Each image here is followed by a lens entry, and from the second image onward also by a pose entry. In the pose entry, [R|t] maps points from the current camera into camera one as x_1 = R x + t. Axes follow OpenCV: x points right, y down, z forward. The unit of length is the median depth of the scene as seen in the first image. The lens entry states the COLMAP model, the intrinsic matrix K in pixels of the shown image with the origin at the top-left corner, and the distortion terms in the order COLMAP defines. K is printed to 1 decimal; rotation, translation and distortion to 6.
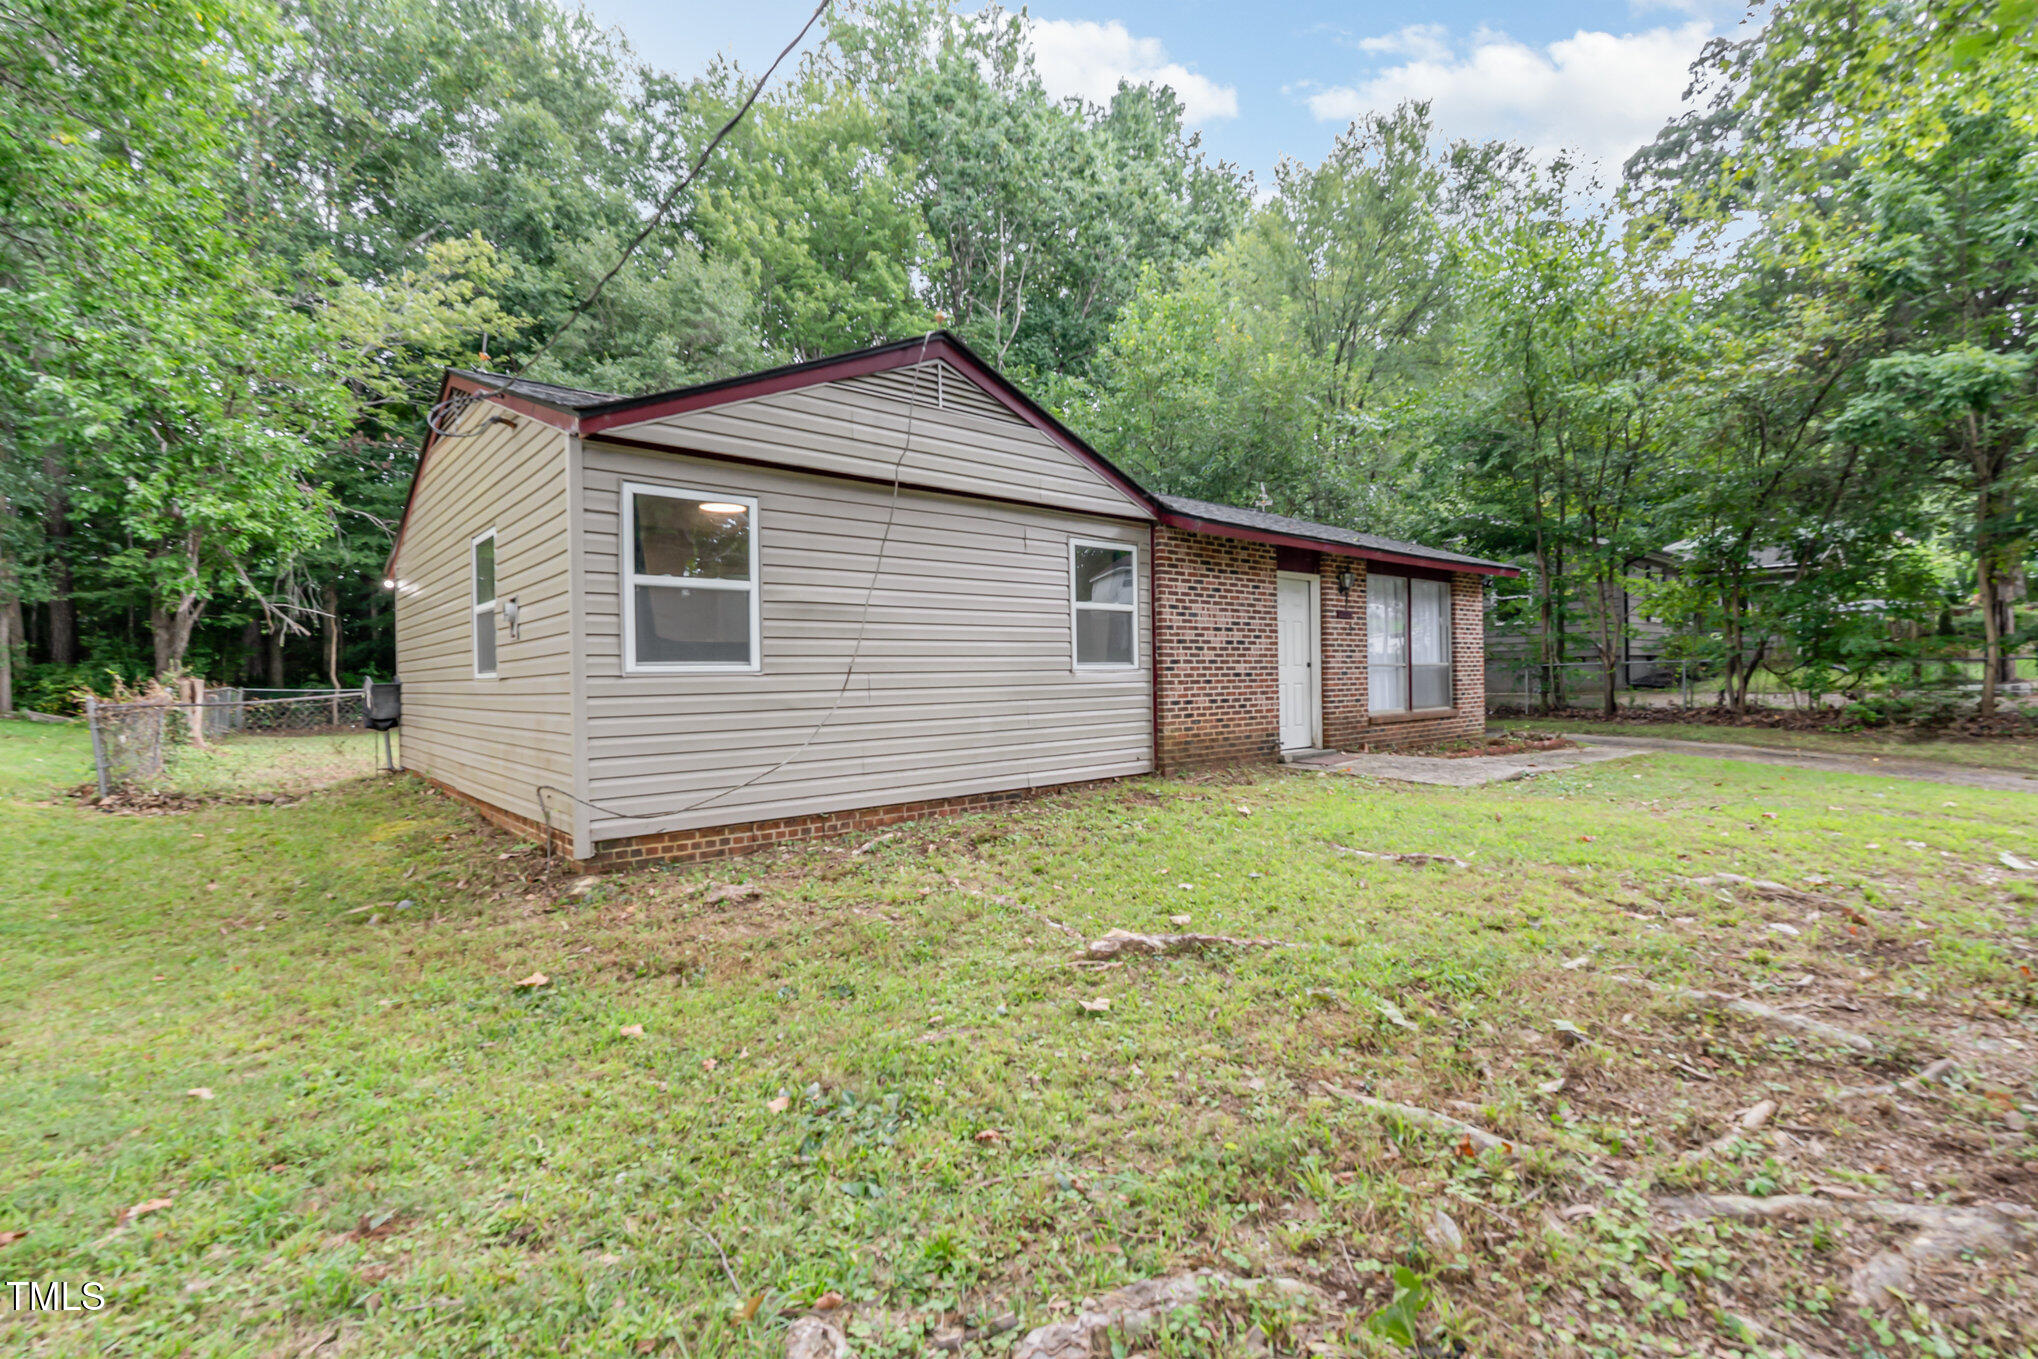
lens RADIAL K [[913.9, 0, 1017.4], [0, 913.9, 659.4], [0, 0, 1]] dist [-0.001834, -0.000035]
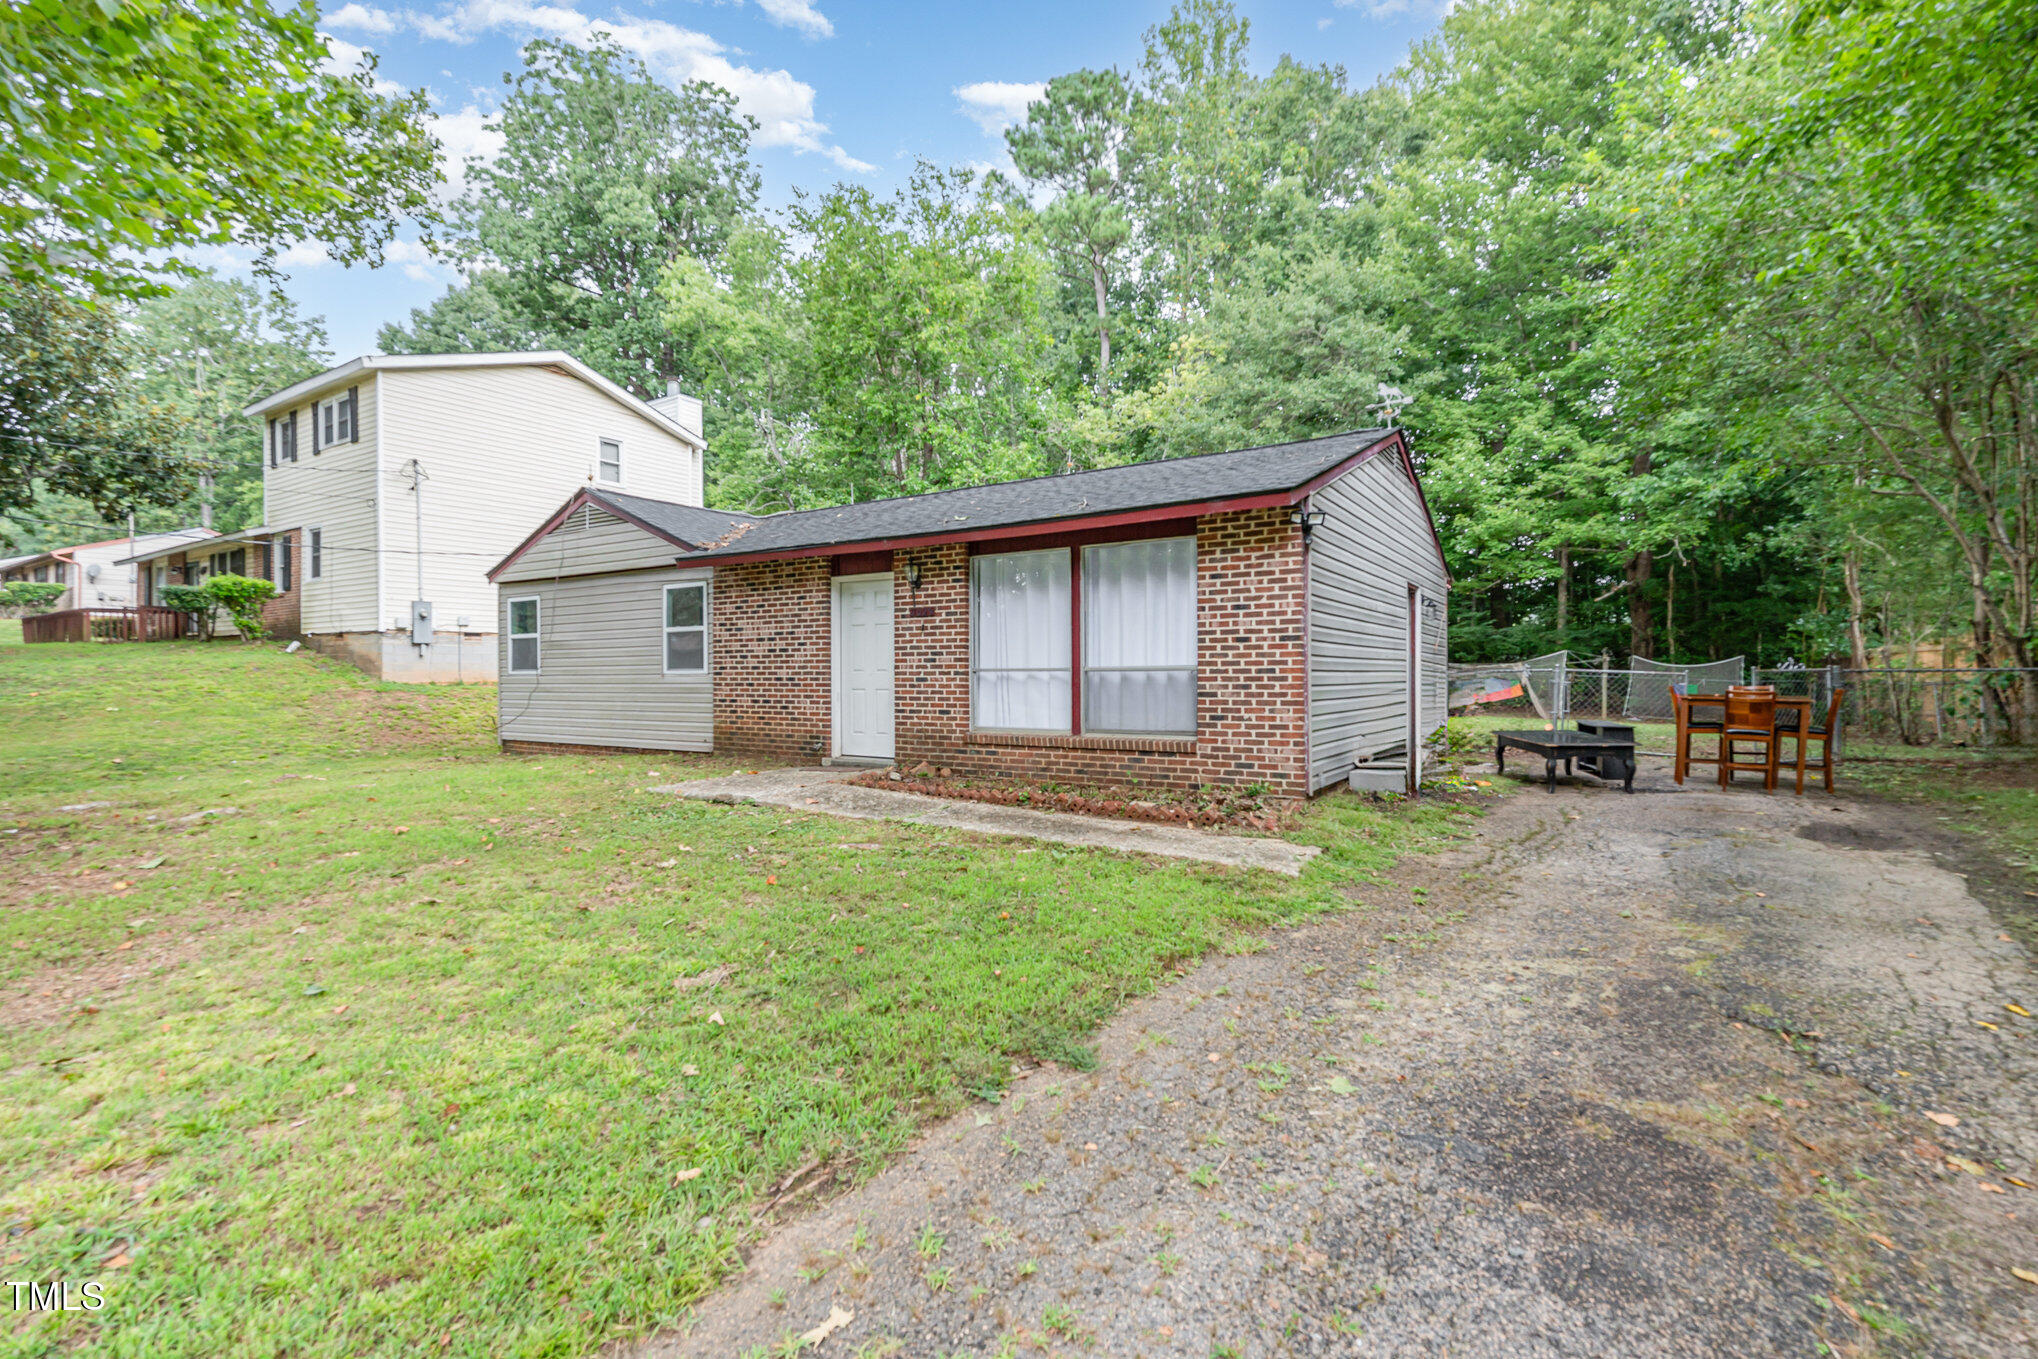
lens RADIAL K [[913.9, 0, 1017.4], [0, 913.9, 659.4], [0, 0, 1]] dist [-0.001834, -0.000035]
pose [[0.278004, -0.006822, -0.960556, 1.490831], [0.013650, 0.999902, -0.003151, -0.000044], [0.960483, -0.012236, 0.278070, 1.035775]]
